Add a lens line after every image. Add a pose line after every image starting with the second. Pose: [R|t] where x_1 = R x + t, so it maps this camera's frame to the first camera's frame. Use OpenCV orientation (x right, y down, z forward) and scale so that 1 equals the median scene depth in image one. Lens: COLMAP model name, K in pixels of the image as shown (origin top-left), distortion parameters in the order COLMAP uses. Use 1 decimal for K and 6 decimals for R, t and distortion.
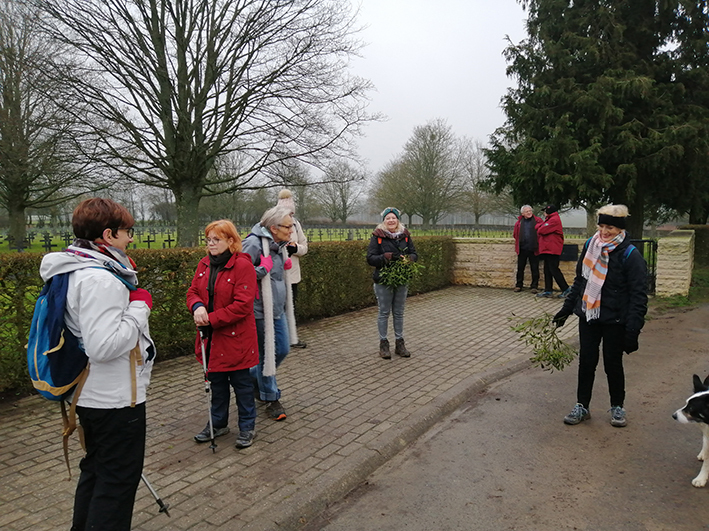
lens RADIAL K [[542.5, 0, 355.3], [0, 542.5, 265.2], [0, 0, 1]] dist [-0.011812, -0.004070]
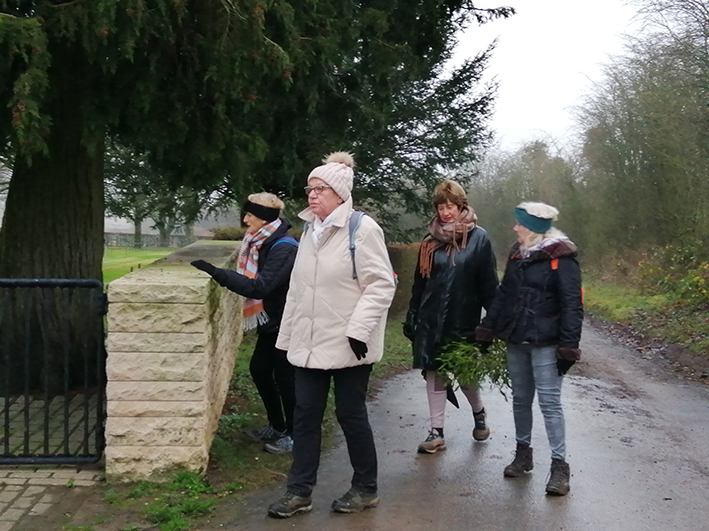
lens RADIAL K [[1094.5, 0, 354.5], [0, 1094.5, 265.5], [0, 0, 1]] dist [-0.001932, 0.000000]
pose [[0.803382, -0.011676, 0.595350, 0.300247], [0.031956, 0.999212, -0.023525, -0.034838], [-0.594606, 0.037924, 0.803122, 0.428801]]
